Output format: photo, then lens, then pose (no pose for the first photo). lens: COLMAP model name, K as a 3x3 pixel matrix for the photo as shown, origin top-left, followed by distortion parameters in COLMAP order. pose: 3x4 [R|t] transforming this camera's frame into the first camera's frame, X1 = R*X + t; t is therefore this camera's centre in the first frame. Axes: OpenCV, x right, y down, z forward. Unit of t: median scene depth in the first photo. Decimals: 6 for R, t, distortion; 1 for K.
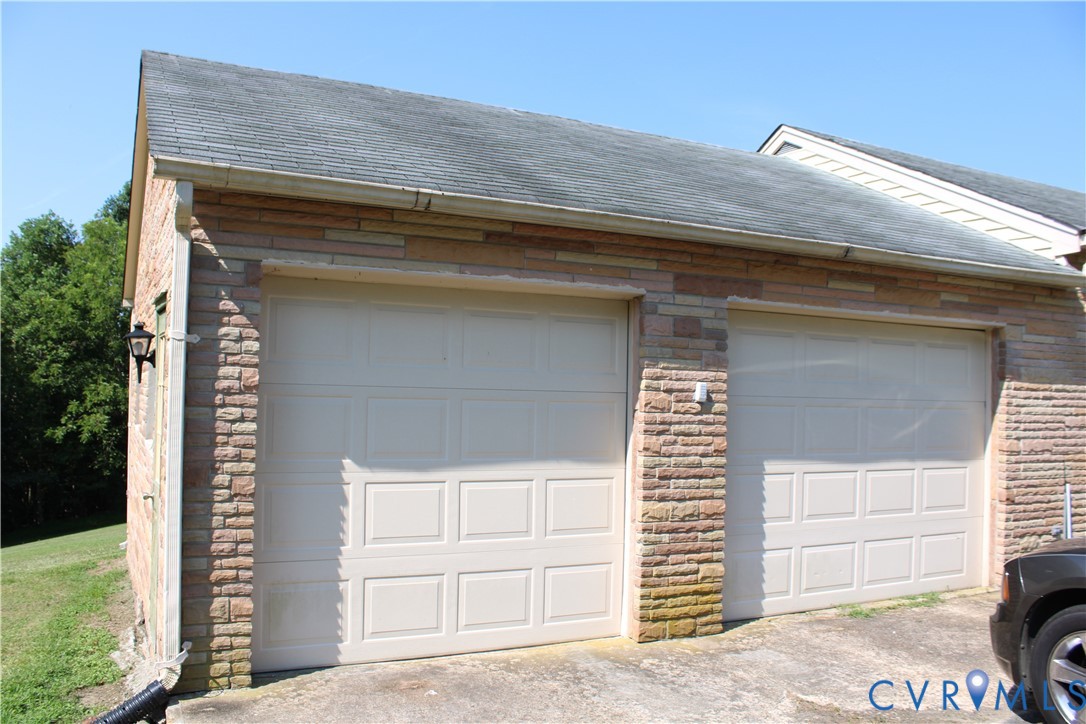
lens RADIAL K [[890.9, 0, 553.4], [0, 890.9, 358.9], [0, 0, 1]] dist [-0.147662, 0.117997]
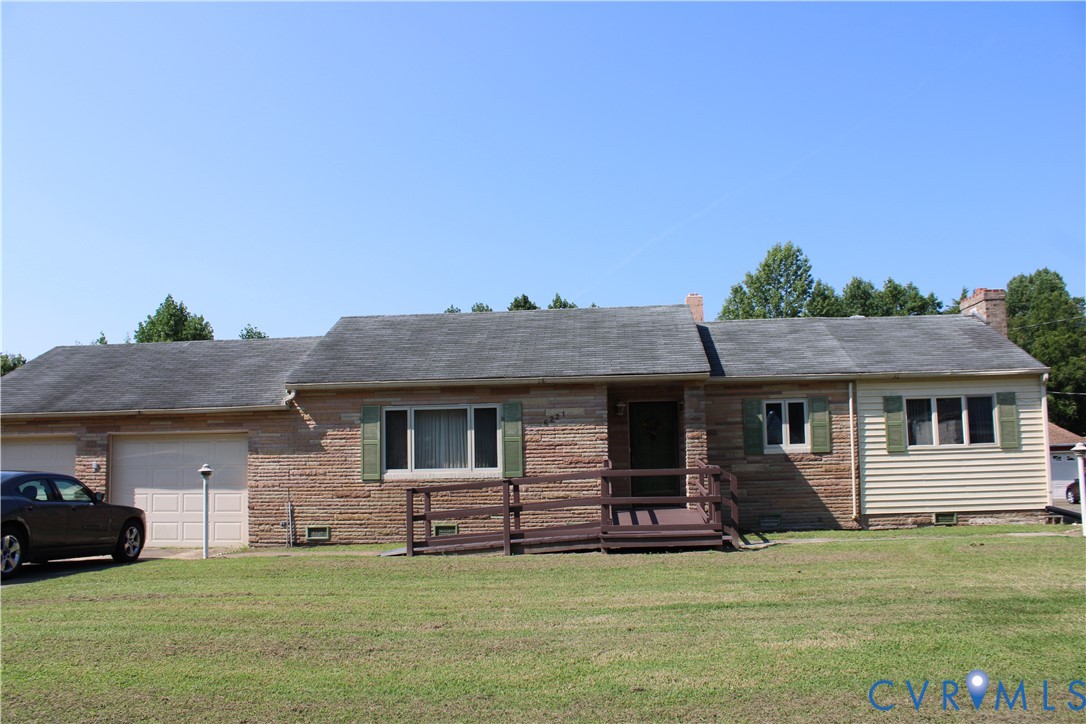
lens RADIAL K [[890.9, 0, 544.1], [0, 890.9, 362.3], [0, 0, 1]] dist [-0.147662, 0.117997]
pose [[0.853337, -0.101928, -0.511298, 0.476480], [0.061808, 0.993565, -0.094913, 0.009922], [0.517682, 0.049390, 0.854146, -0.115420]]
